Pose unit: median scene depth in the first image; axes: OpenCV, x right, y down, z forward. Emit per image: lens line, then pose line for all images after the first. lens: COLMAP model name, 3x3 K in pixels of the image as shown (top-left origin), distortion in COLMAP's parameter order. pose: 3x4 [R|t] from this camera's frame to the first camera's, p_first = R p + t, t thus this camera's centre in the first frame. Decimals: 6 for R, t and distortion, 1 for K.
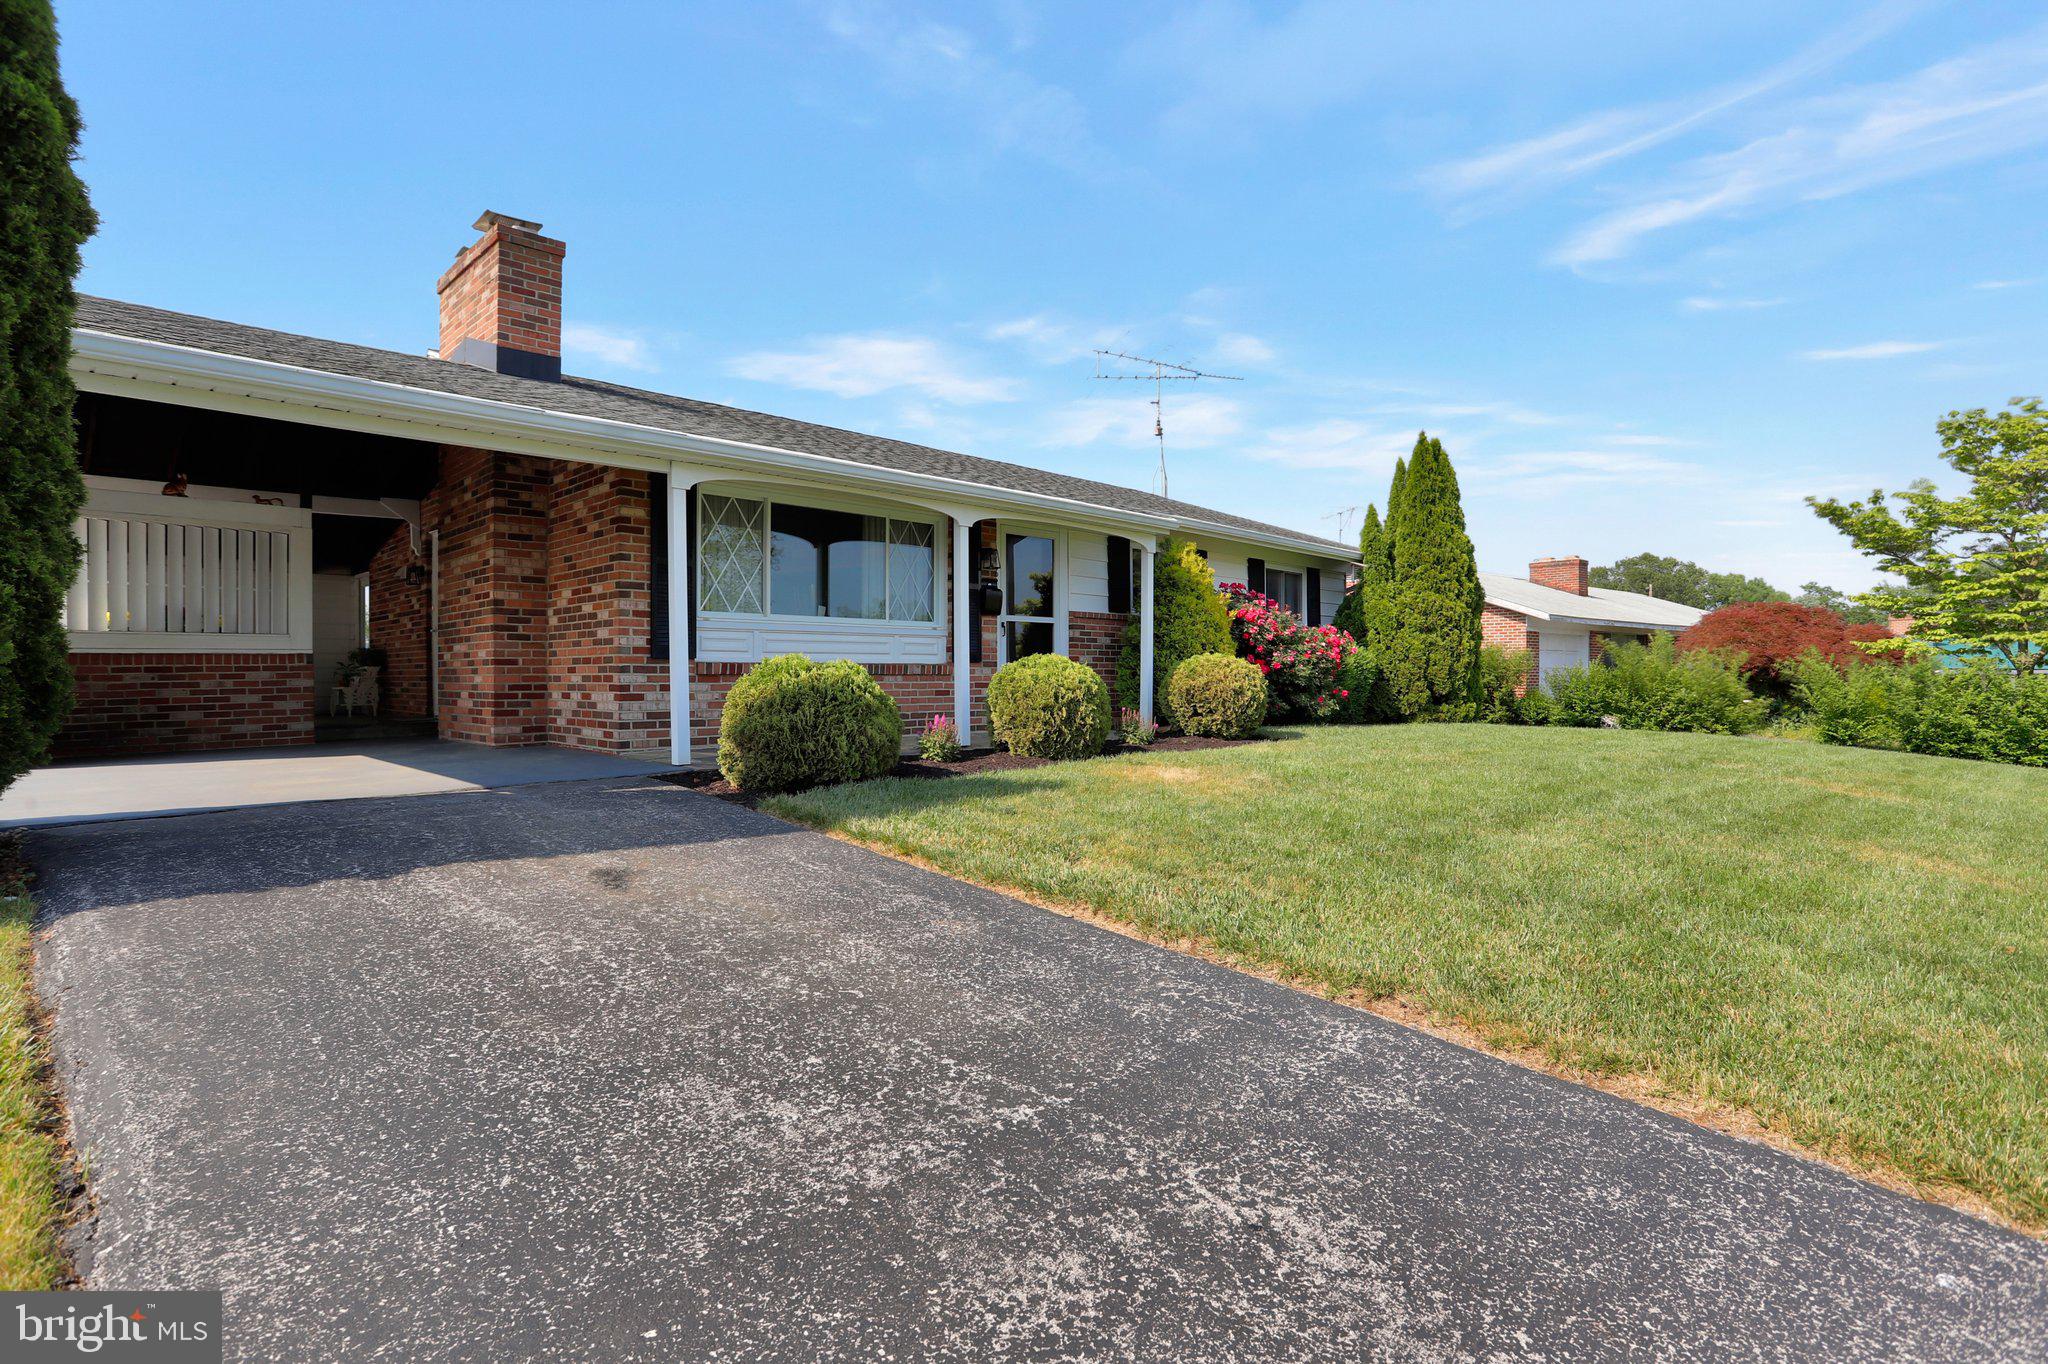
lens RADIAL K [[1004.9, 0, 1038.5], [0, 1004.9, 687.1], [0, 0, 1]] dist [-0.038427, 0.002504]
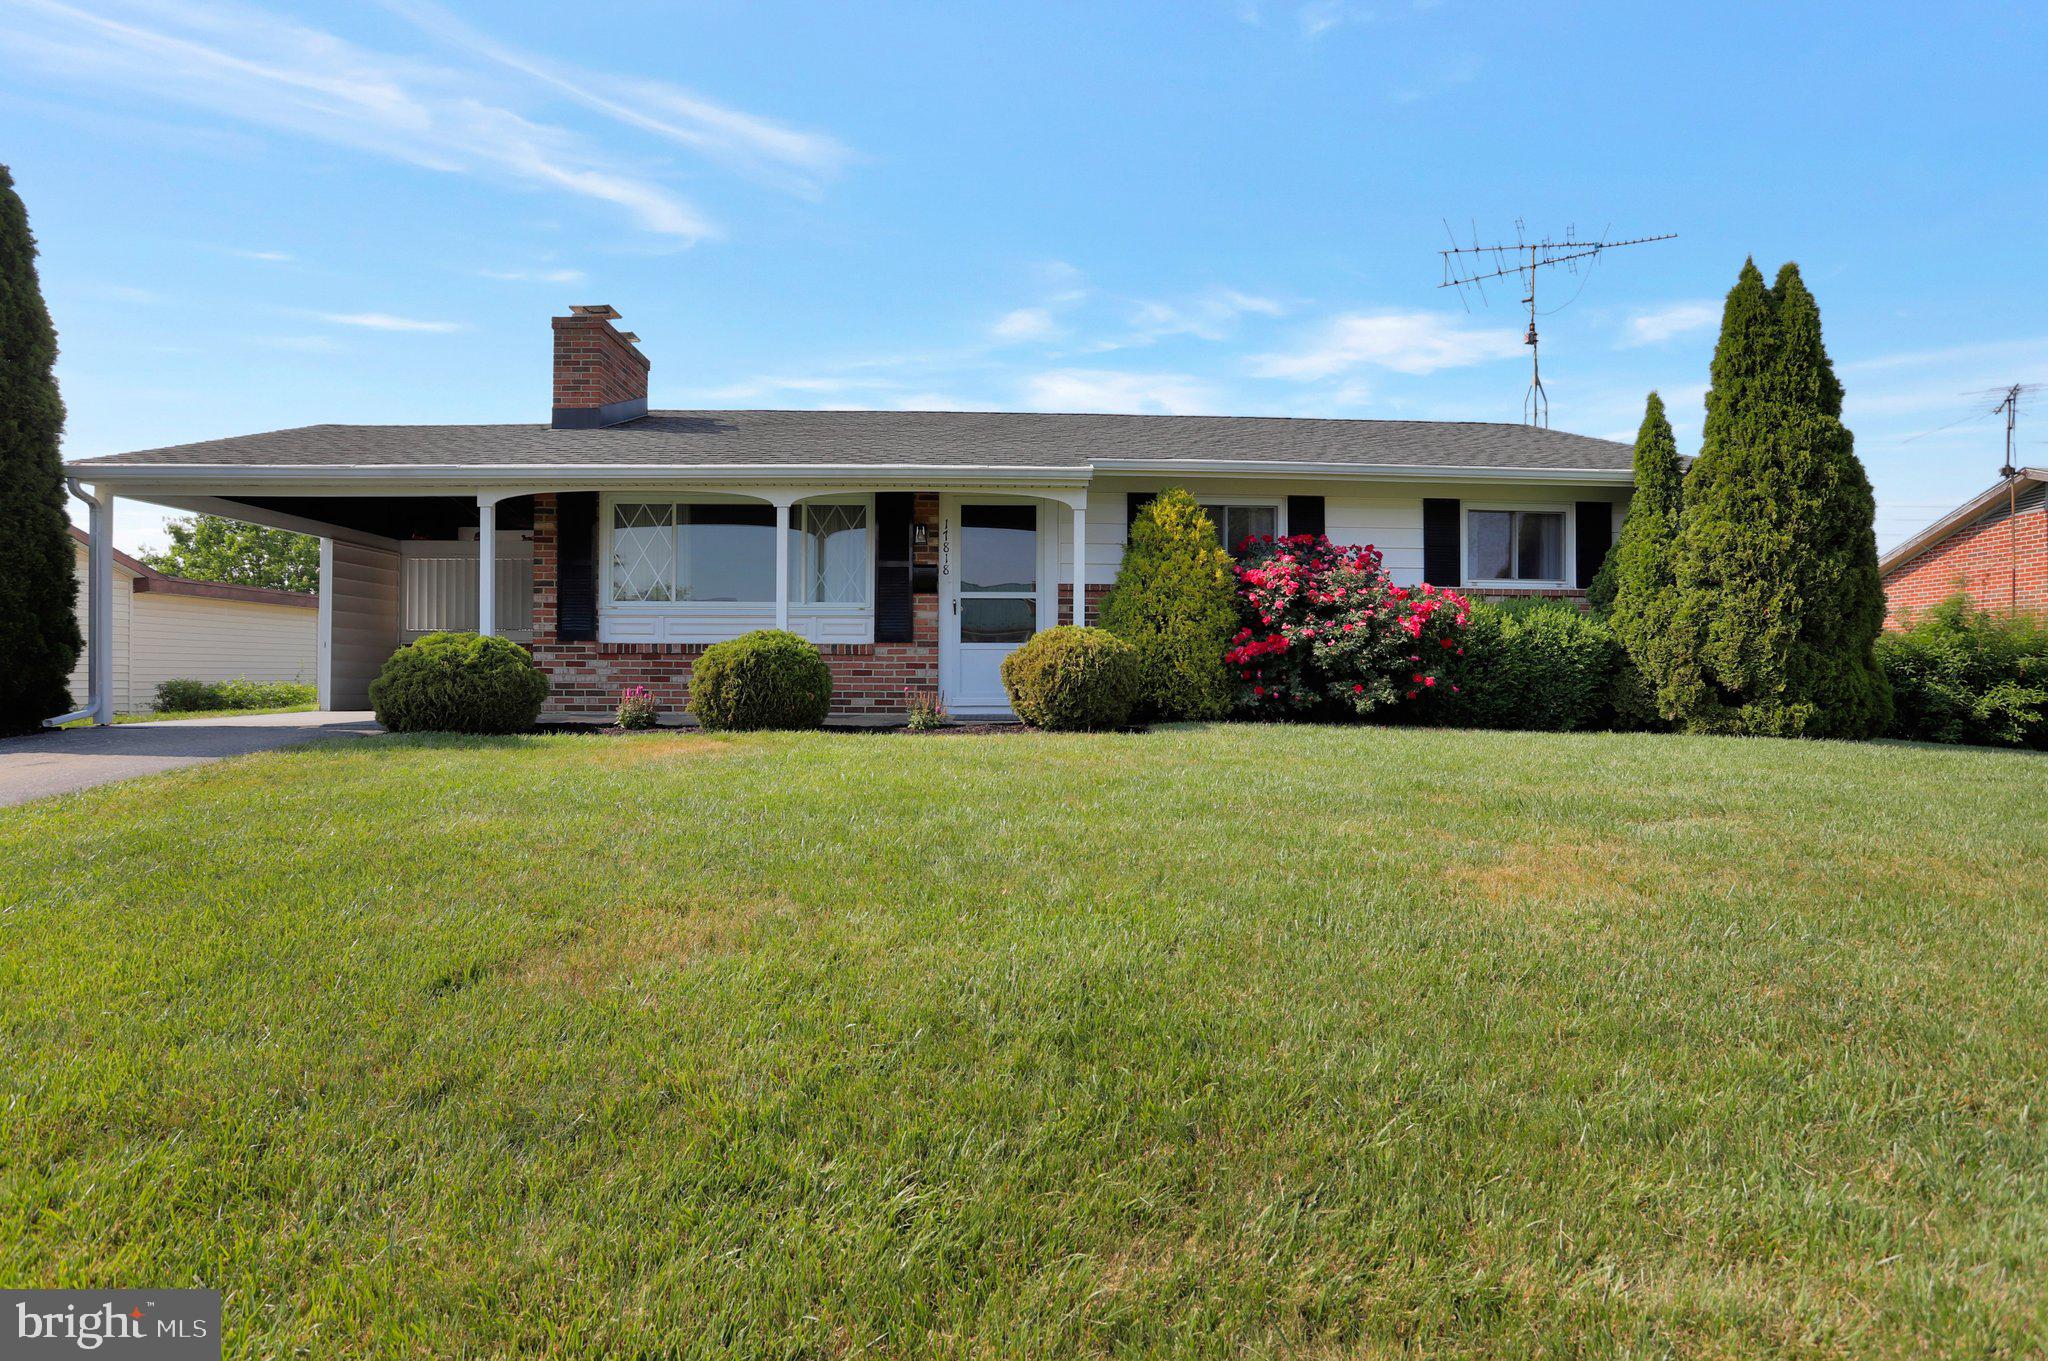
lens RADIAL K [[1077.1, 0, 1014.9], [0, 1077.1, 682.8], [0, 0, 1]] dist [-0.037418, -0.001094]
pose [[0.723964, 0.009656, -0.689770, 0.698063], [-0.013016, 0.999915, 0.000336, 0.012340], [0.689714, 0.008735, 0.724029, 0.304858]]
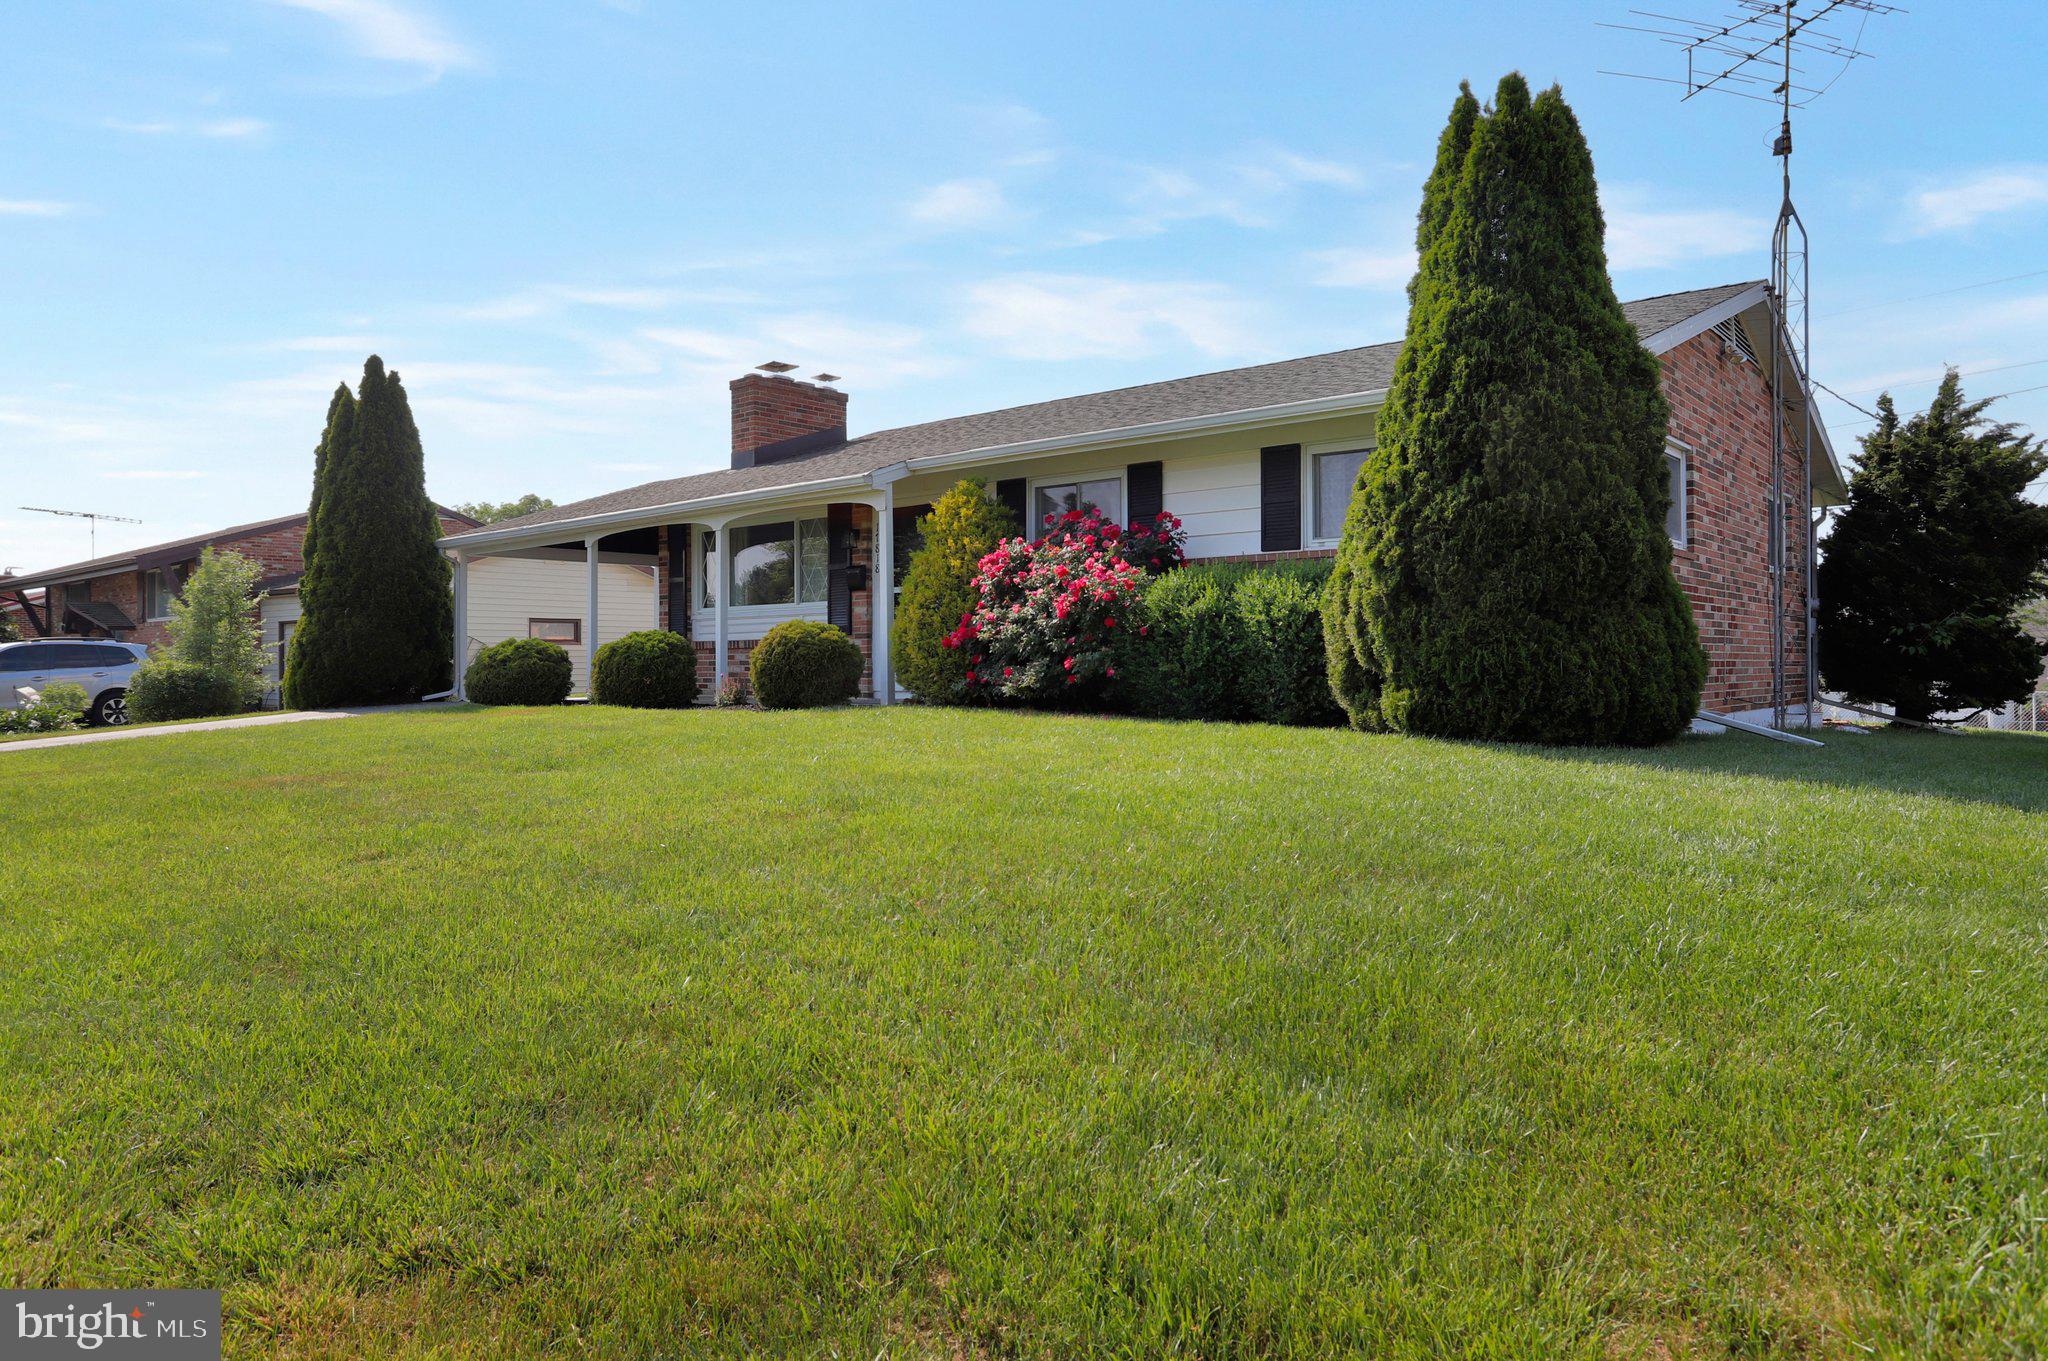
lens RADIAL K [[1340.3, 0, 1025.8], [0, 1340.3, 669.9], [0, 0, 1]] dist [-0.019835, -0.000541]
pose [[0.058884, 0.002196, -0.998262, 1.347661], [-0.004333, 0.999989, 0.001945, 0.009901], [0.998255, 0.004211, 0.058893, 1.057742]]
